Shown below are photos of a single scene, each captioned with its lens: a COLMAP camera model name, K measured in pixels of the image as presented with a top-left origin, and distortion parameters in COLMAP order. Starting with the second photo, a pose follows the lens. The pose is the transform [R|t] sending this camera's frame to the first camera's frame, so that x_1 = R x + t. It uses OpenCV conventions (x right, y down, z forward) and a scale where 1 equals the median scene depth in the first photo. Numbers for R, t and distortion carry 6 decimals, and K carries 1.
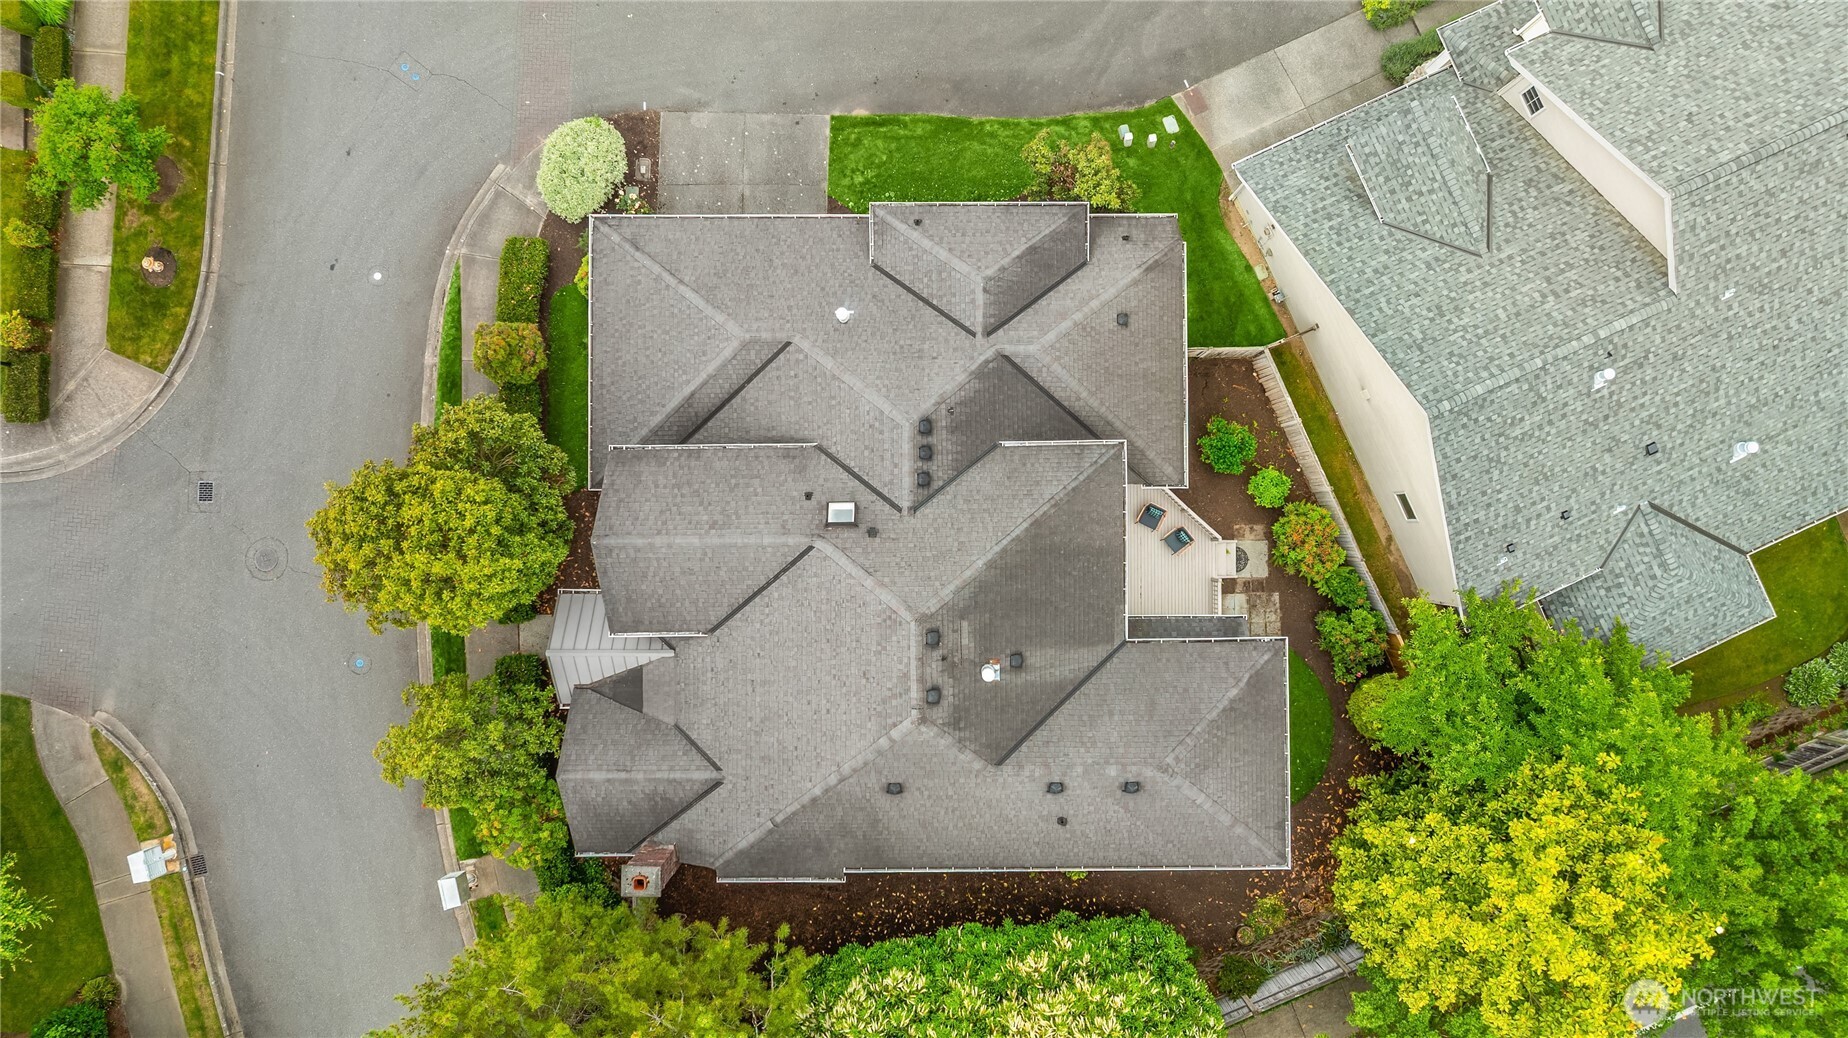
lens RADIAL K [[1344.9, 0, 924.0], [0, 1344.9, 519.0], [0, 0, 1]] dist [-0.014971, -0.000558]
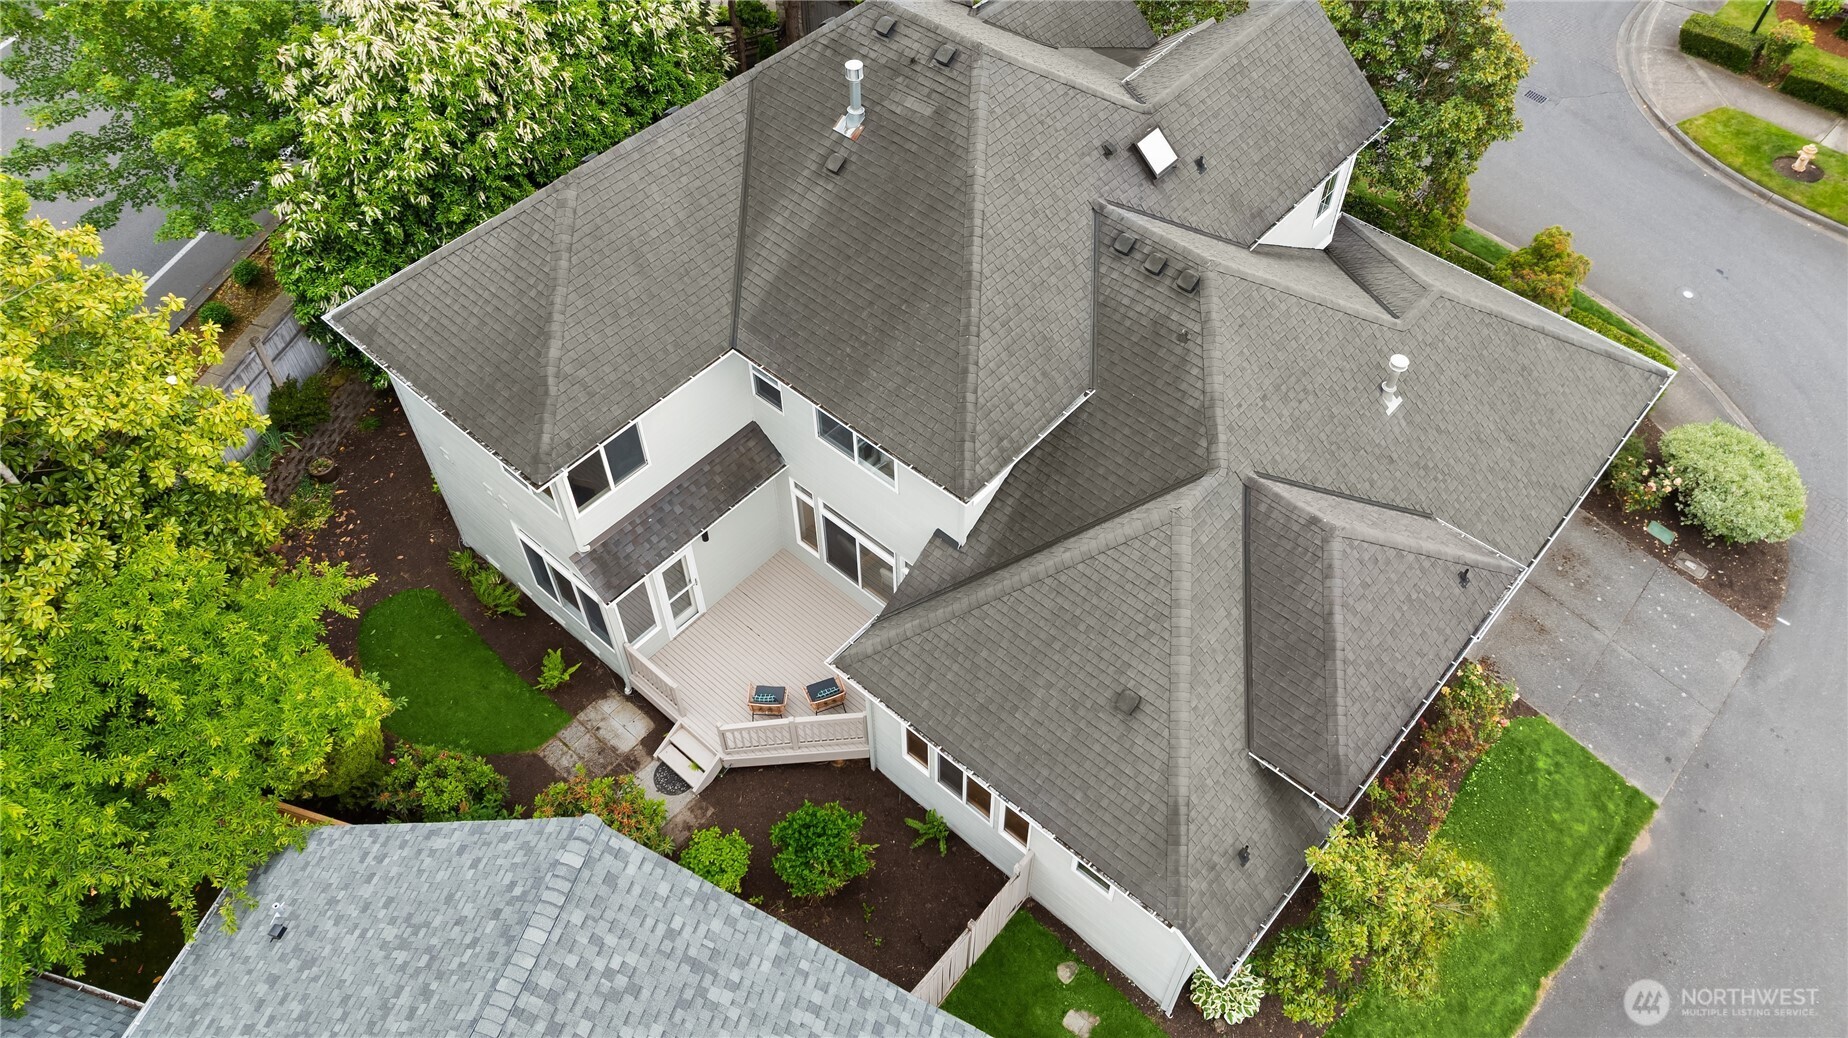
lens RADIAL K [[1288.1, 0, 924.0], [0, 1288.1, 519.0], [0, 0, 1]] dist [-0.047647, 0.055704]
pose [[-0.666894, 0.583820, -0.463041, 0.358295], [-0.745032, -0.511247, 0.428433, -0.242185], [0.013400, 0.630699, 0.775912, 0.480863]]
